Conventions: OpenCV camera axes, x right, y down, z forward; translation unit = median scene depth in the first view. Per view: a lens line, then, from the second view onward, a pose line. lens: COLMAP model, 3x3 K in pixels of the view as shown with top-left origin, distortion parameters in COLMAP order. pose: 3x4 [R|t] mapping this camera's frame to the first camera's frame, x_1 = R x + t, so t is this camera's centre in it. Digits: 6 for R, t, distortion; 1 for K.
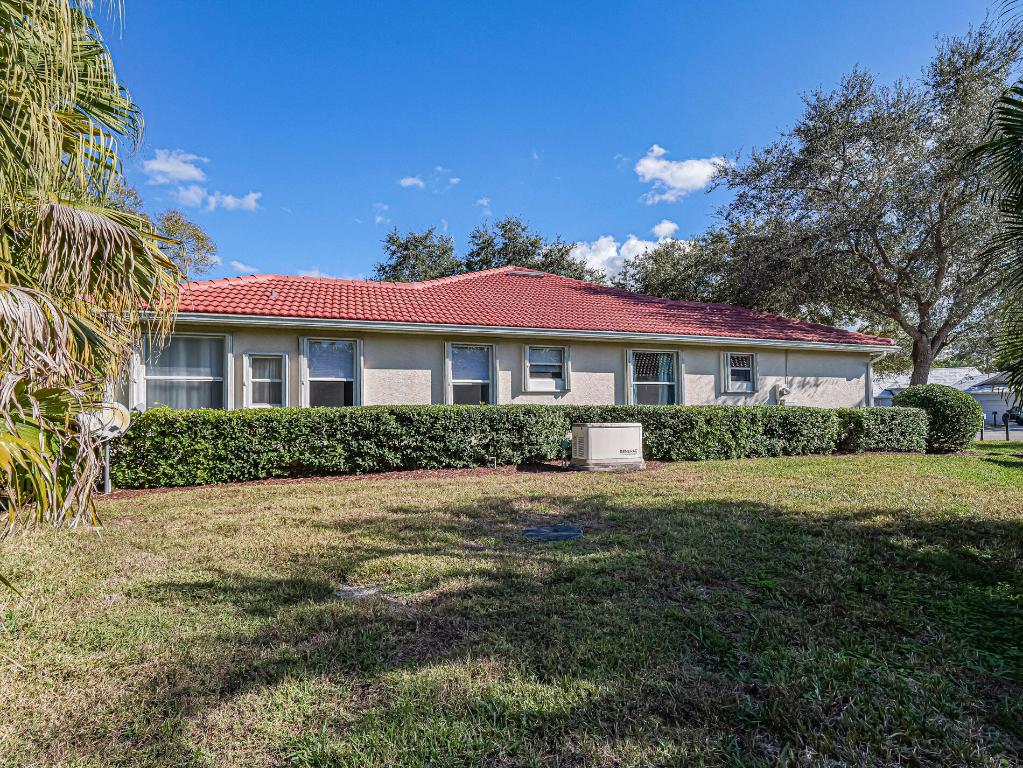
lens RADIAL K [[481.2, 0, 511.5], [0, 481.2, 384.0], [0, 0, 1]] dist [-0.000028, 0.000000]
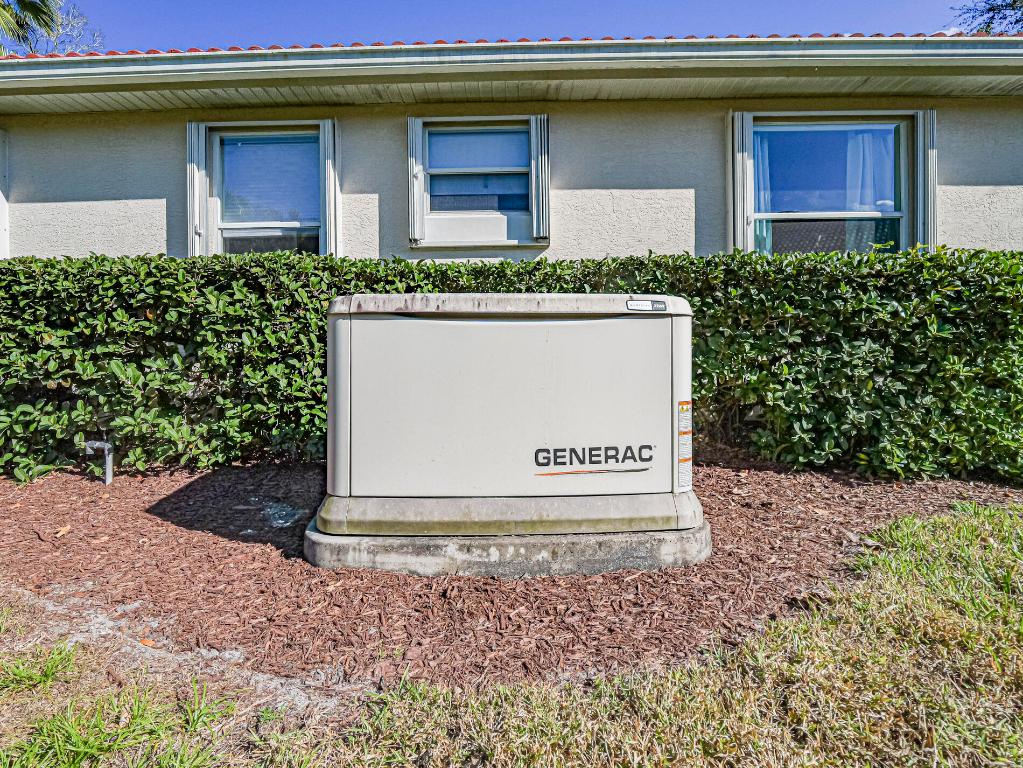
lens RADIAL K [[519.0, 0, 510.8], [0, 519.0, 356.5], [0, 0, 1]] dist [-0.000048, 0.000063]
pose [[0.953849, -0.002788, -0.300275, 0.234532], [0.024931, 0.997240, 0.069936, 0.078176], [0.299251, -0.074194, 0.951285, 0.705918]]
